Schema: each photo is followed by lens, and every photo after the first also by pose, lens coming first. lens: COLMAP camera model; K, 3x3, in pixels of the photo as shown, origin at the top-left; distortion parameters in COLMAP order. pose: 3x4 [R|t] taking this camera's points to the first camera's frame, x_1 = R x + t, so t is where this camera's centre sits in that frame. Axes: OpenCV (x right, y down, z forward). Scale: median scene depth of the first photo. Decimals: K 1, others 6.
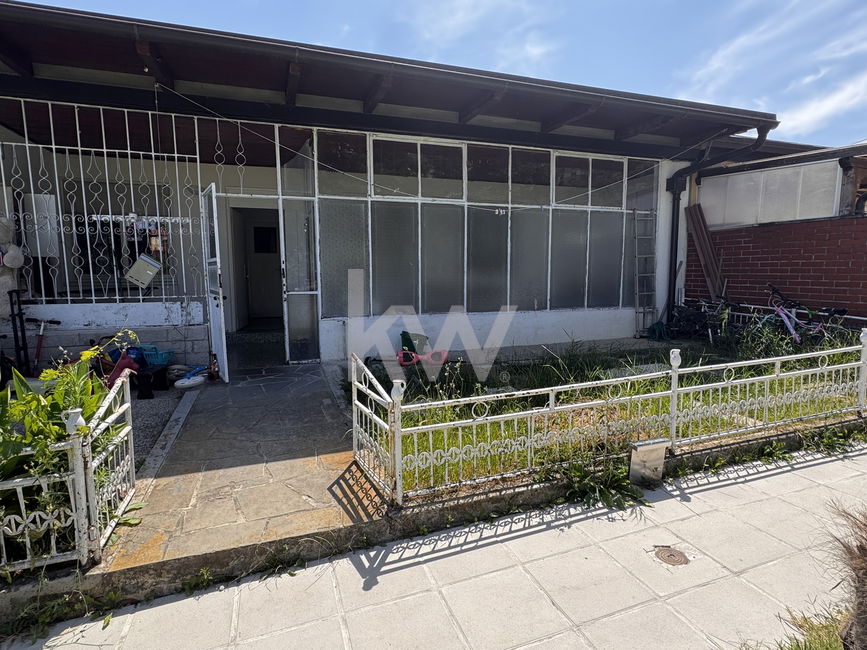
lens RADIAL K [[454.5, 0, 434.6], [0, 454.5, 324.0], [0, 0, 1]] dist [-0.004420, 0.000625]
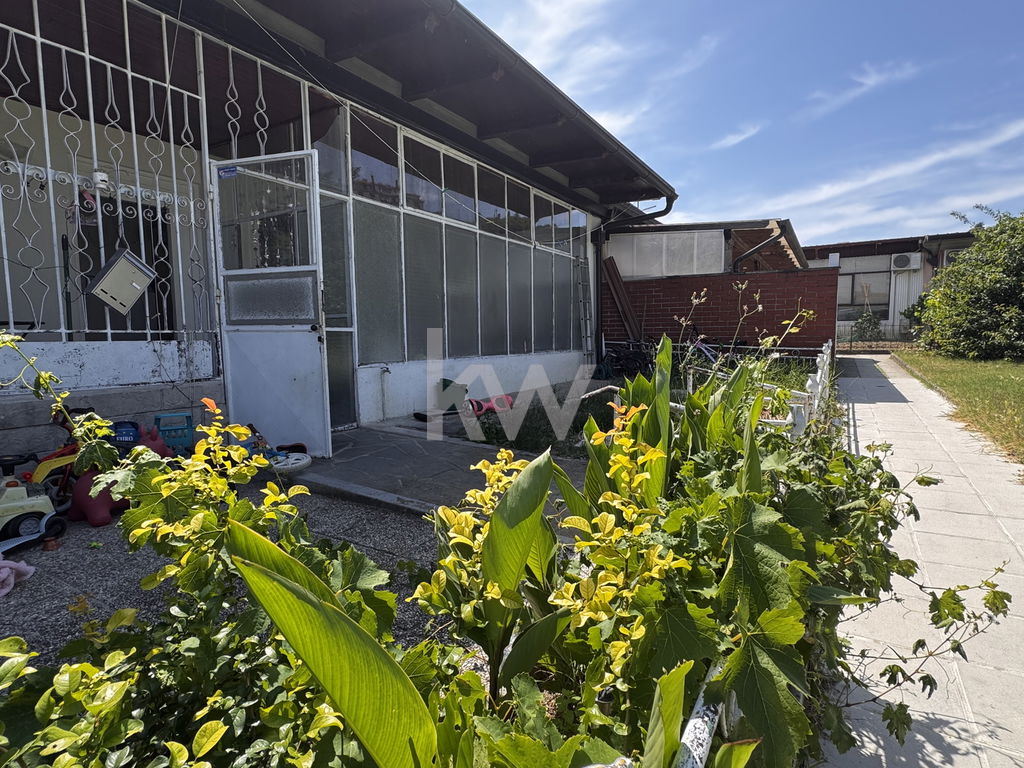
lens RADIAL K [[536.8, 0, 507.4], [0, 536.8, 382.0], [0, 0, 1]] dist [-0.004420, 0.000625]
pose [[0.774166, -0.059844, 0.630147, -0.600013], [0.080796, 0.996720, -0.004604, 0.036457], [-0.627805, 0.054478, 0.776462, 0.191419]]
